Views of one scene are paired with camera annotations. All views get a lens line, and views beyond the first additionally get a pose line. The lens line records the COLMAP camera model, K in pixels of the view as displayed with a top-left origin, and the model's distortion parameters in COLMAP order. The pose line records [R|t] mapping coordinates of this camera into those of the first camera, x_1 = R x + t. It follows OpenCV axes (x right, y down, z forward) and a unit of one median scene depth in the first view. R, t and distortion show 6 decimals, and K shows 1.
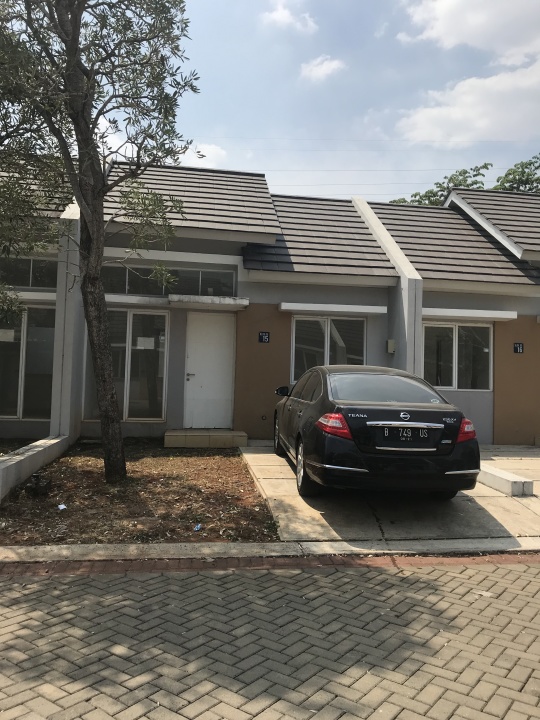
lens RADIAL K [[585.2, 0, 270.0], [0, 585.2, 360.0], [0, 0, 1]] dist [-0.002027, -0.006726]
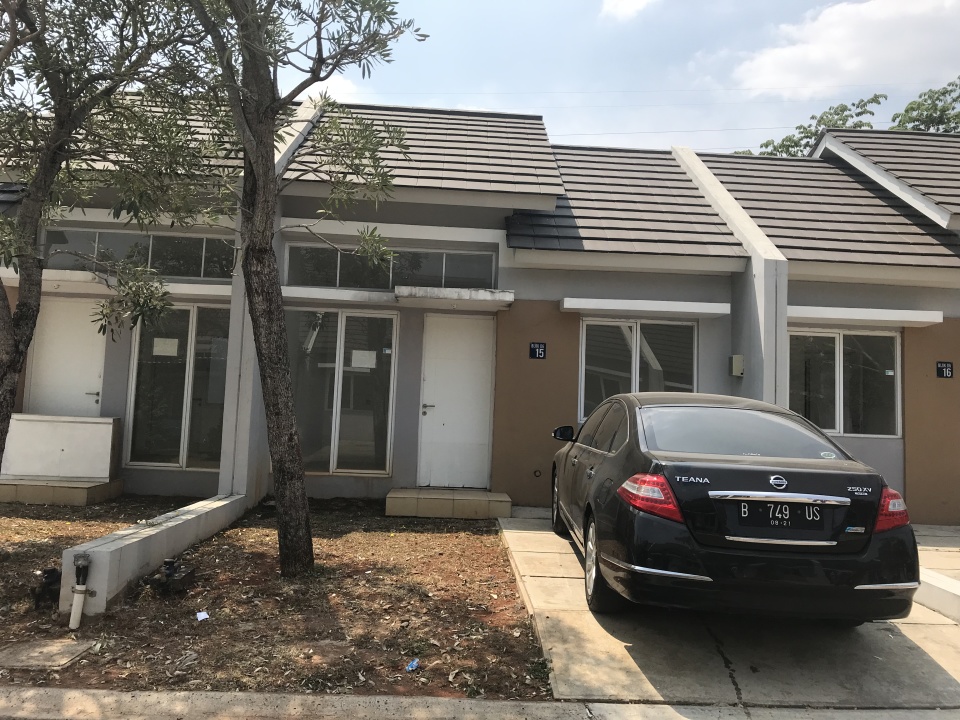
lens RADIAL K [[780.2, 0, 468.7], [0, 780.2, 355.0], [0, 0, 1]] dist [-0.002027, -0.006726]
pose [[0.993847, 0.003386, -0.110713, 0.010194], [-0.008270, 0.999011, -0.043683, 0.005228], [0.110456, 0.044330, 0.992892, 0.123972]]
